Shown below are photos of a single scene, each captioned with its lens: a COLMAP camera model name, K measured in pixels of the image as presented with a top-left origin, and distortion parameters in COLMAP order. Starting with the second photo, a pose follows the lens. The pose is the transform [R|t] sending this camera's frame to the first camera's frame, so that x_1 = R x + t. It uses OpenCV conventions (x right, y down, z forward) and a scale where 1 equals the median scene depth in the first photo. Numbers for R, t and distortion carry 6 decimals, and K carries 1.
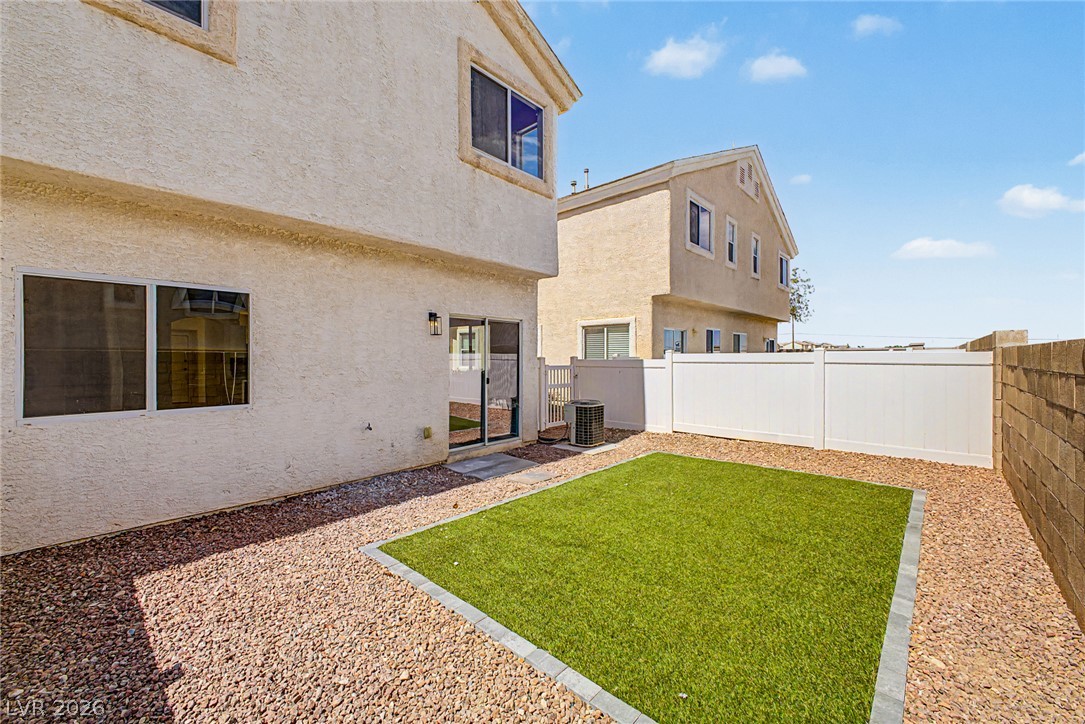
lens RADIAL K [[444.4, 0, 556.8], [0, 444.4, 351.2], [0, 0, 1]] dist [0.015726, -0.000174]
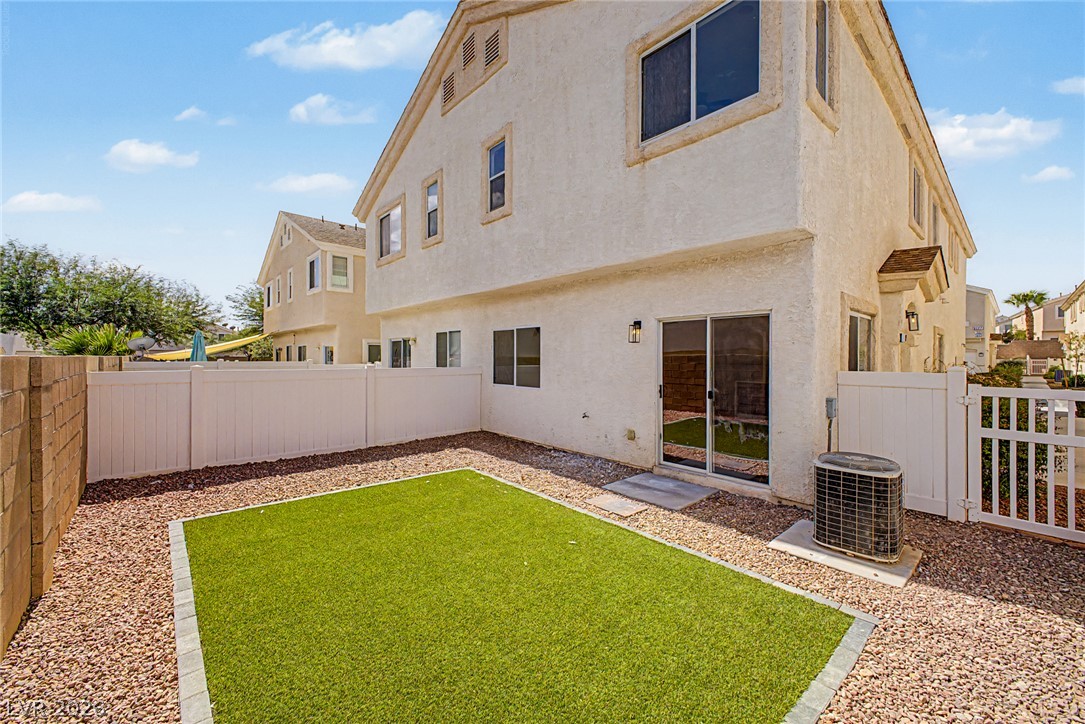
lens RADIAL K [[428.9, 0, 535.8], [0, 428.9, 357.6], [0, 0, 1]] dist [0.001156, -0.000134]
pose [[-0.147446, 0.000913, -0.989070, 0.780164], [0.005615, 0.999984, 0.000086, -0.002853], [0.989054, -0.005541, -0.147449, 0.951898]]
